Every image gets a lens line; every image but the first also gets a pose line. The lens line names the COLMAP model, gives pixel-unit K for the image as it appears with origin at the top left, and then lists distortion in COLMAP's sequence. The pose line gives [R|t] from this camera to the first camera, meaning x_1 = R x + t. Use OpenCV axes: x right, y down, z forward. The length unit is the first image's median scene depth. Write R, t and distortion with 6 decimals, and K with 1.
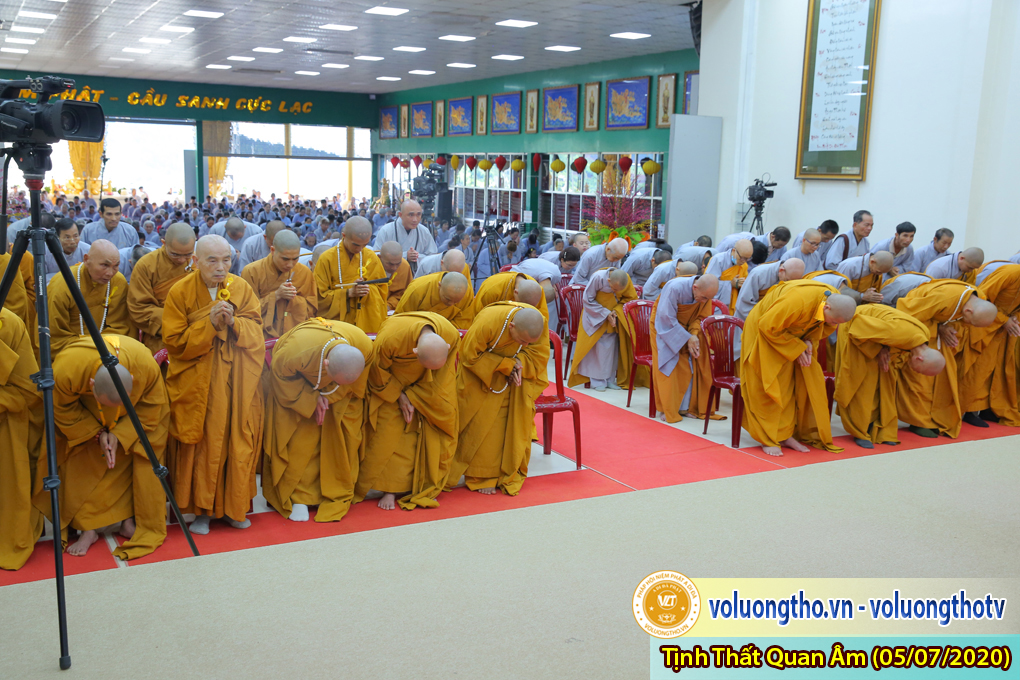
lens RADIAL K [[1052.8, 0, 511.7], [0, 1052.8, 337.0], [0, 0, 1]] dist [0.067576, 0.000000]
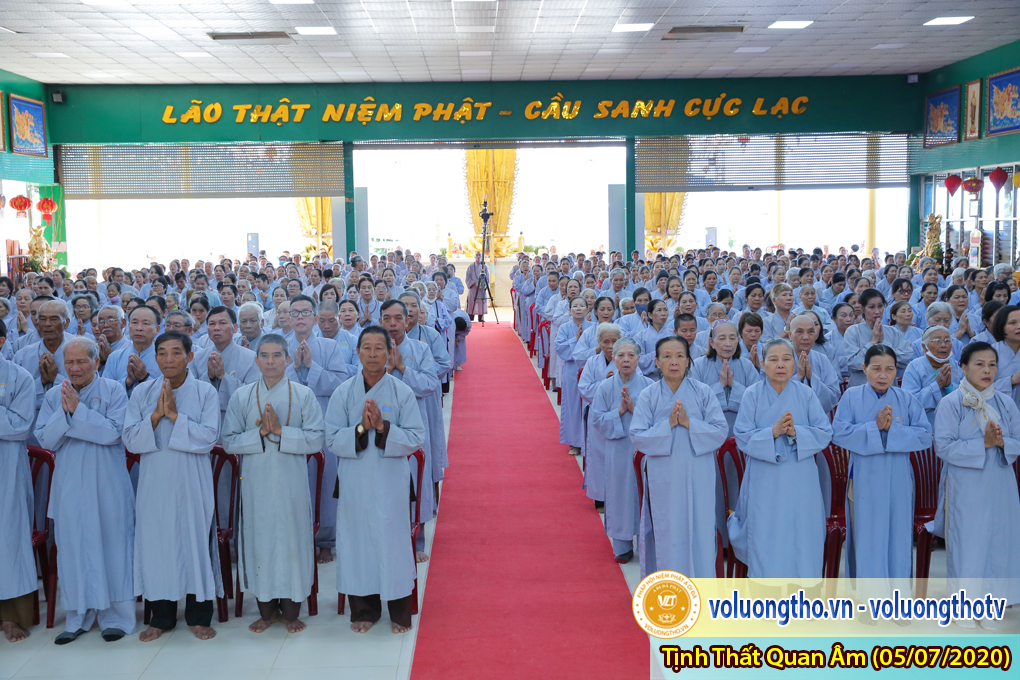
lens RADIAL K [[1101.1, 0, 502.6], [0, 1101.1, 332.2], [0, 0, 1]] dist [0.027952, 0.000000]
pose [[0.887818, 0.005822, -0.460158, -0.065824], [-0.036184, 0.997707, -0.057189, -0.055198], [0.458770, 0.067424, 0.885993, 0.470524]]
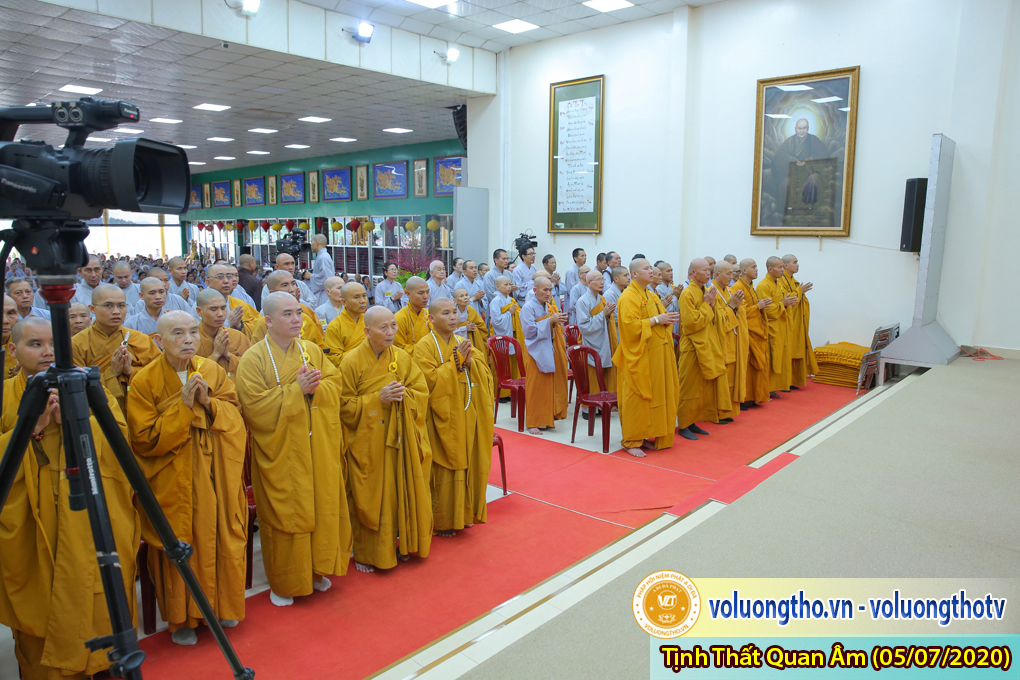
lens RADIAL K [[721.1, 0, 514.0], [0, 721.1, 335.2], [0, 0, 1]] dist [-0.083512, 0.065964]
pose [[0.946686, -0.066903, 0.315134, -0.038930], [0.069203, 0.997595, 0.003900, -0.011570], [-0.314637, 0.018116, 0.949039, 0.063783]]
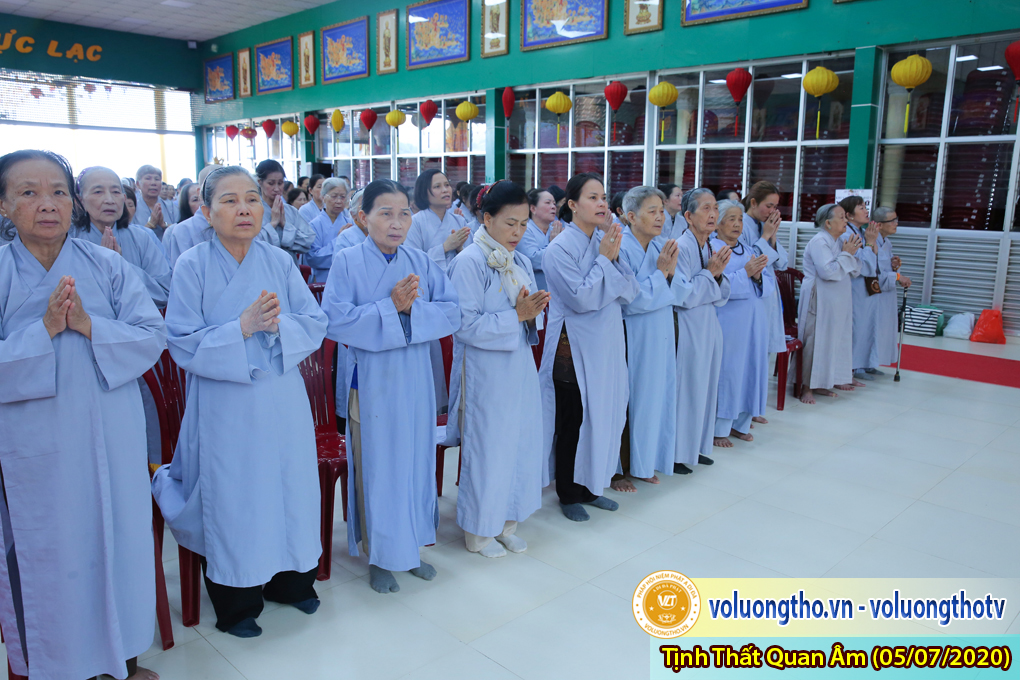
lens RADIAL K [[767.7, 0, 469.1], [0, 767.7, 306.3], [0, 0, 1]] dist [0.001971, 0.039848]
pose [[0.969123, -0.052731, 0.240872, -0.112134], [0.054081, 0.998536, 0.001009, -0.051411], [-0.240572, 0.012049, 0.970556, 0.591791]]
